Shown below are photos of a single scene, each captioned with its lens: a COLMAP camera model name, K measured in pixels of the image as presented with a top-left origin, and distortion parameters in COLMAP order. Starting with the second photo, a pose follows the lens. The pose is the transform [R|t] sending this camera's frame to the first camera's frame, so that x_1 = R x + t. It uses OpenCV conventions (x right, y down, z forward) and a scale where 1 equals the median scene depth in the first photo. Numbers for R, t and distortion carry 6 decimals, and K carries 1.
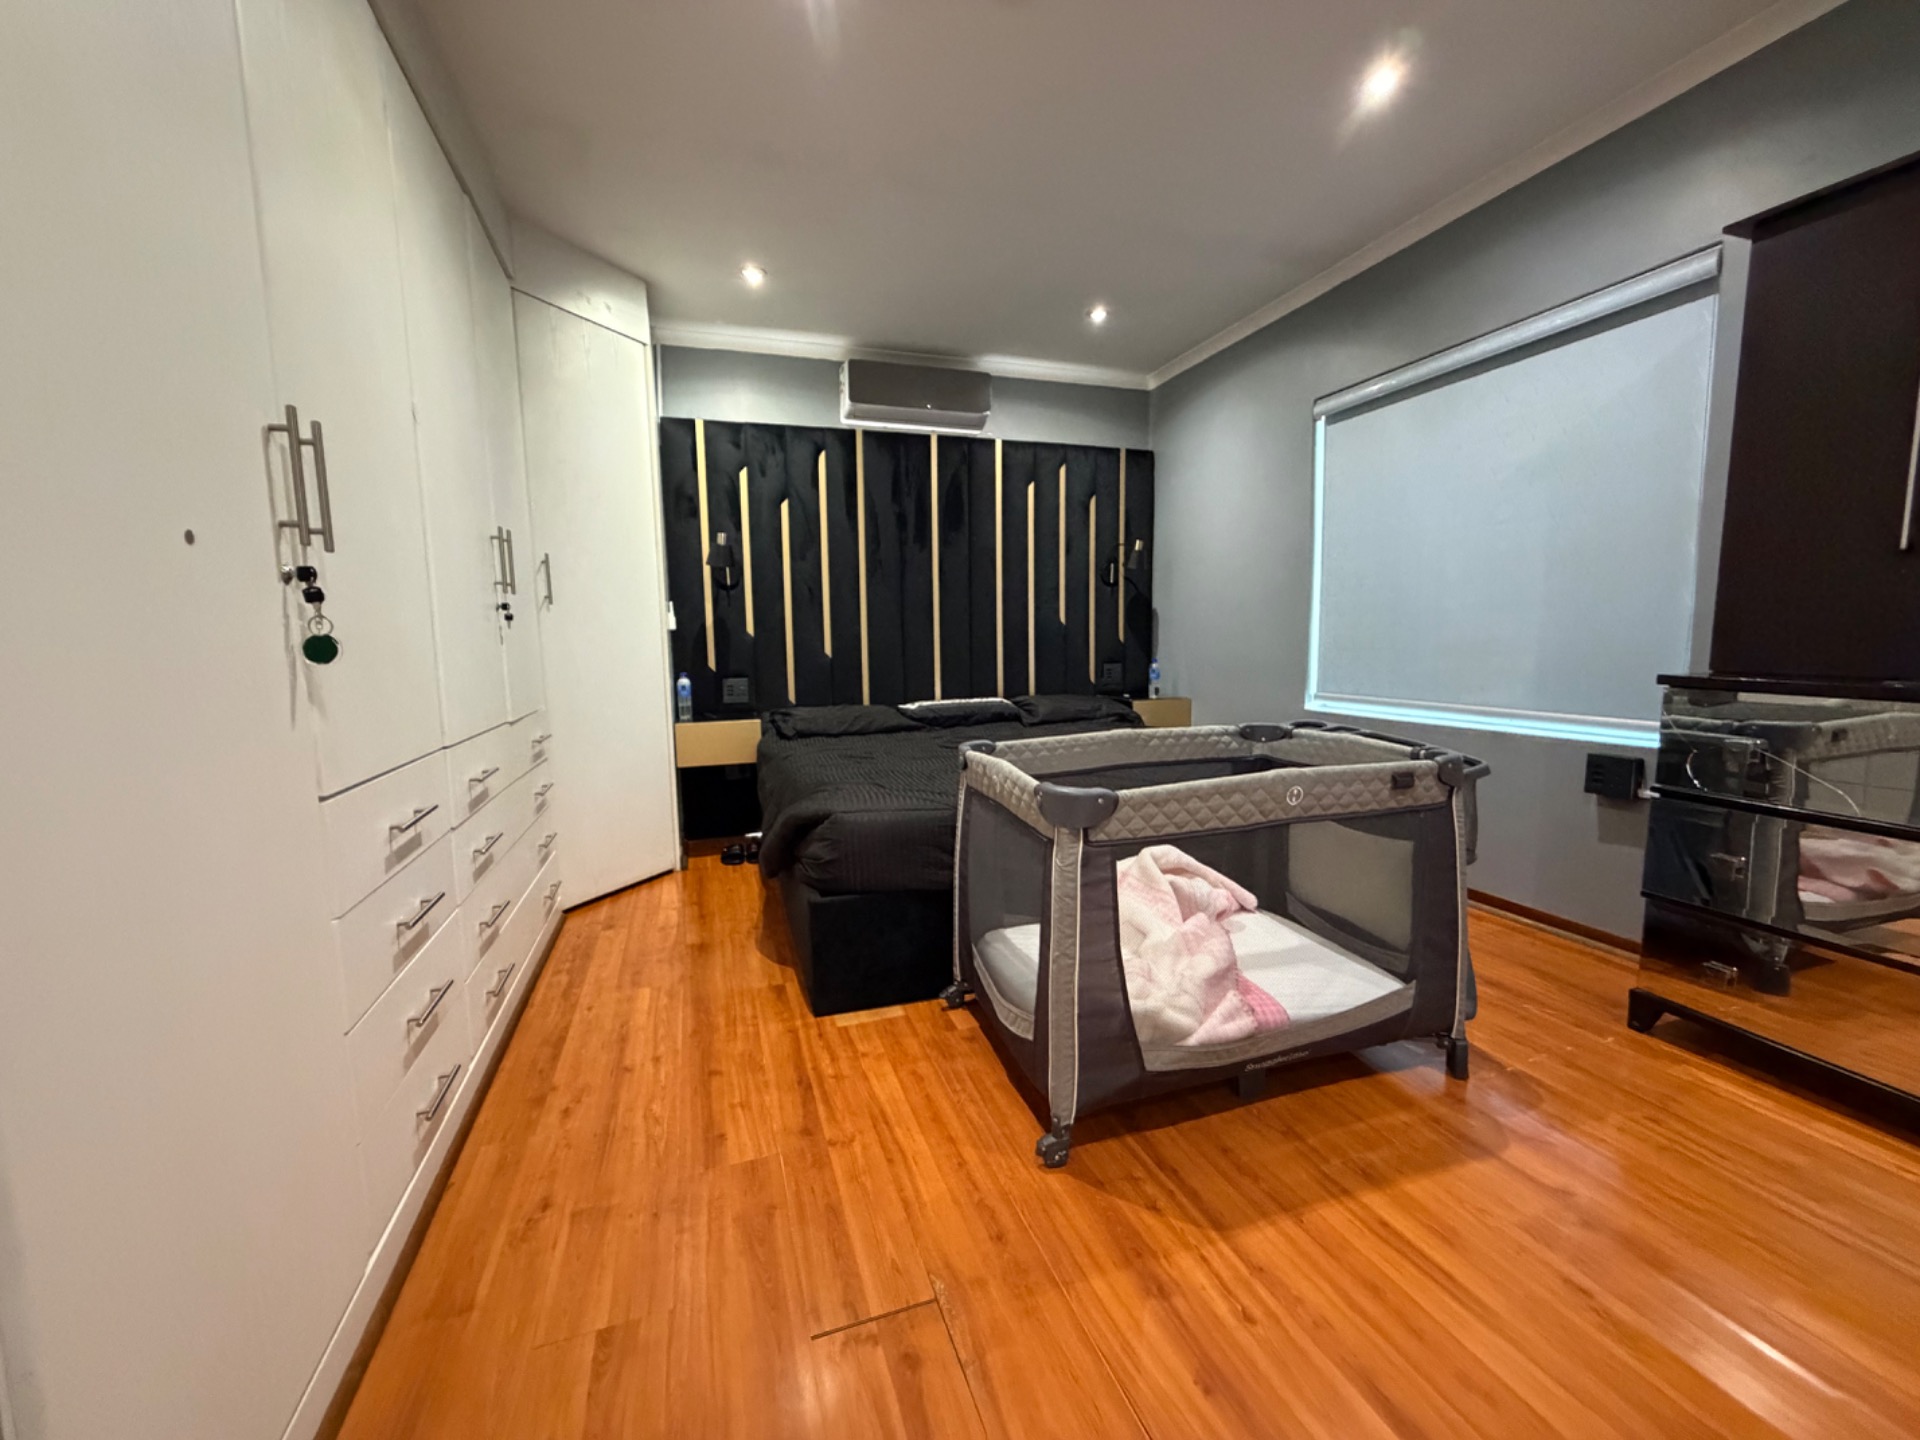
lens RADIAL K [[764.7, 0, 954.3], [0, 764.7, 717.9], [0, 0, 1]] dist [0.000751, -0.000197]
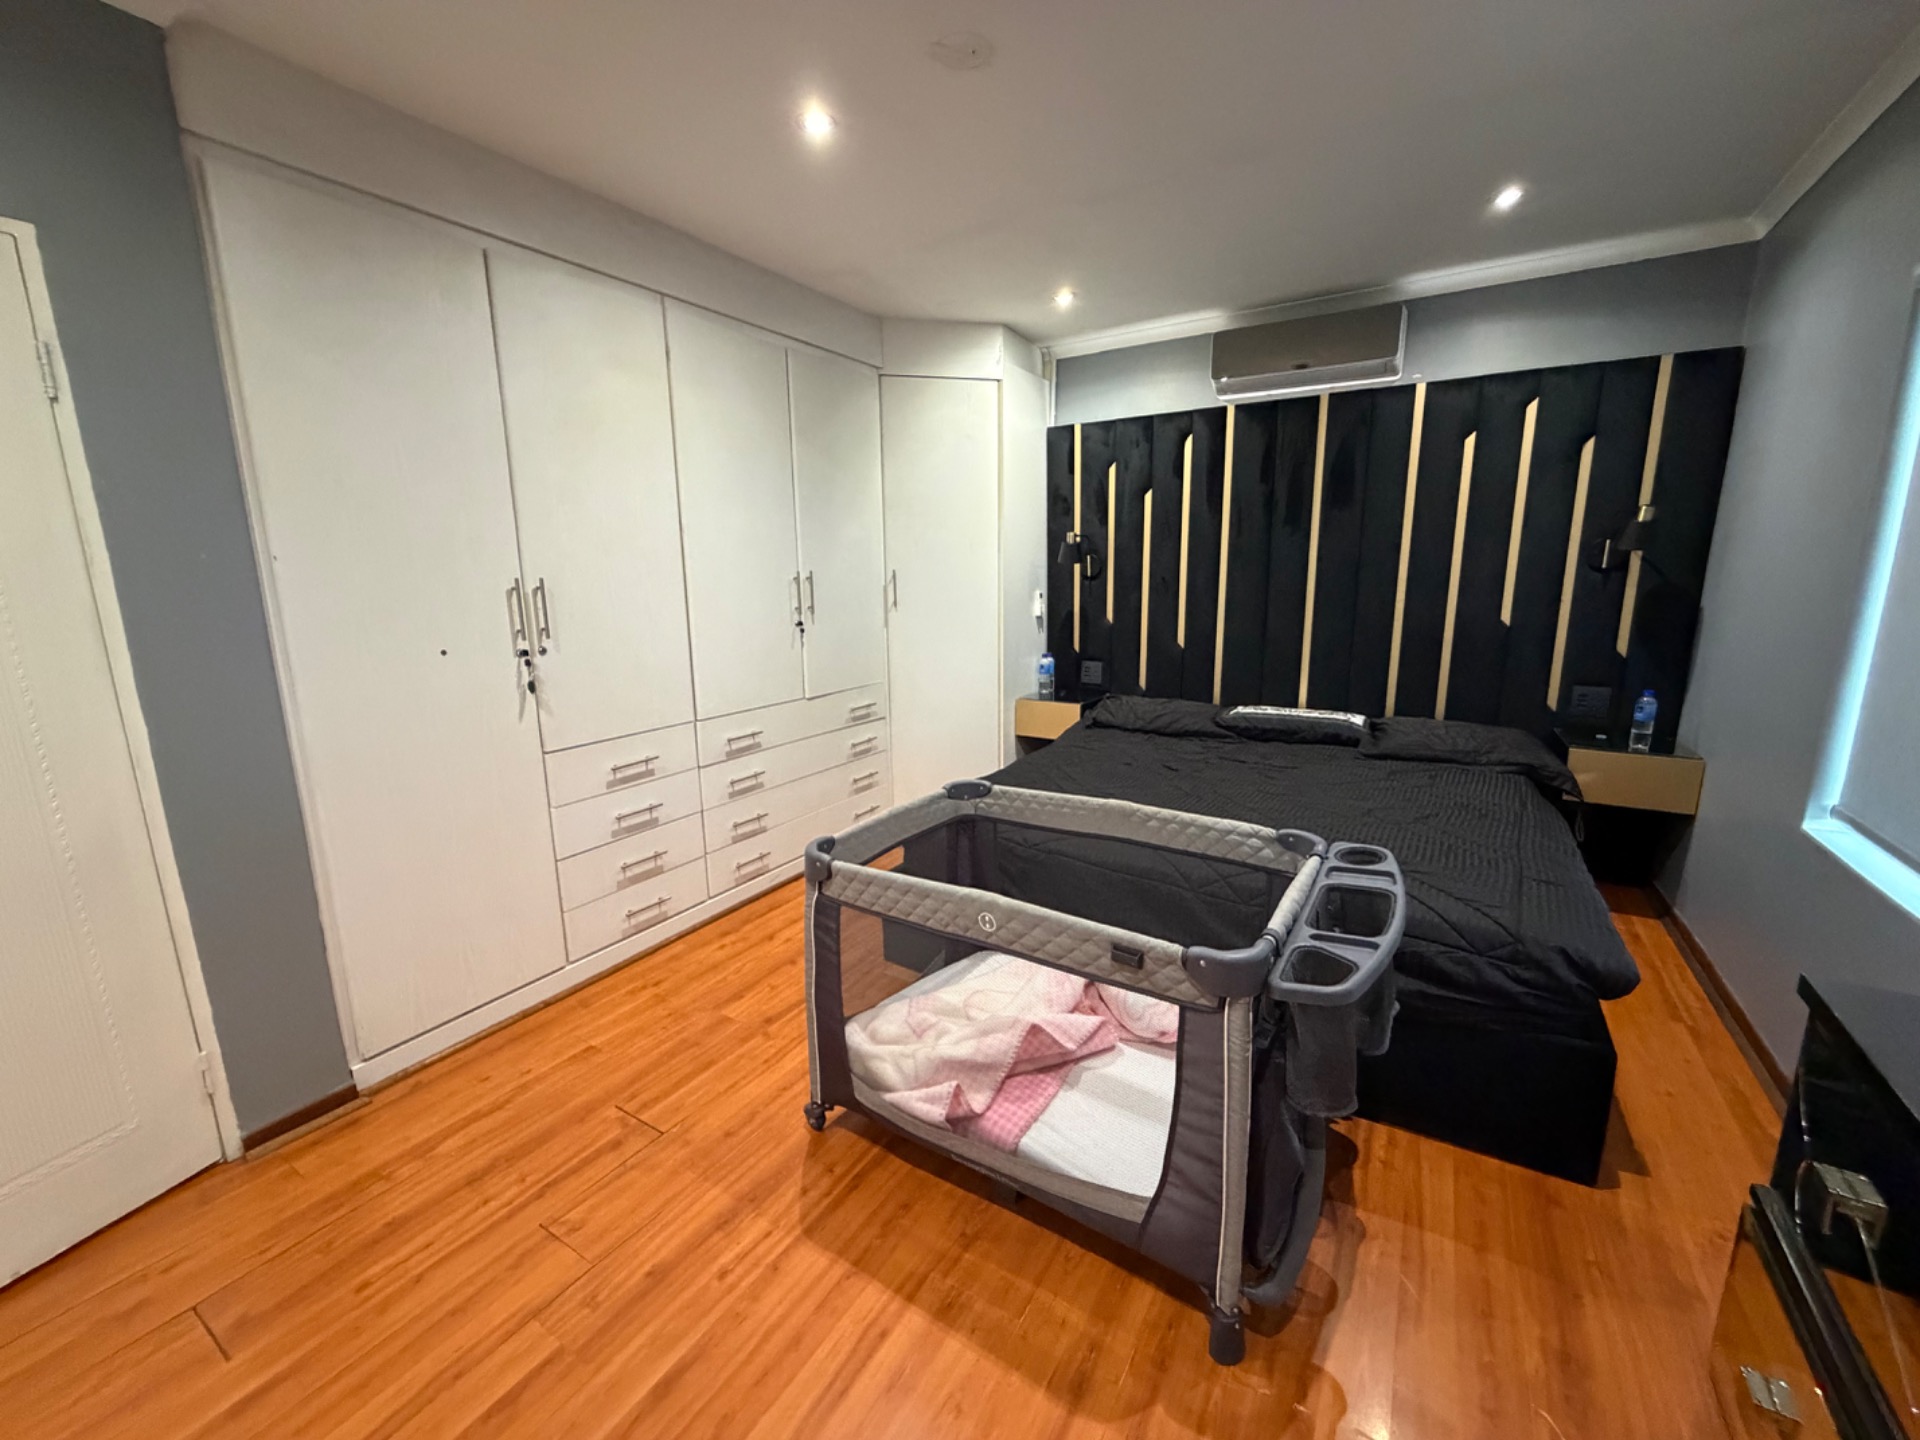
lens RADIAL K [[764.7, 0, 953.6], [0, 764.7, 719.1], [0, 0, 1]] dist [0.000751, -0.000197]
pose [[0.631818, 0.161089, -0.758193, 0.585572], [-0.080547, 0.986515, 0.142478, -0.148777], [0.770920, -0.028949, 0.636273, 0.197915]]
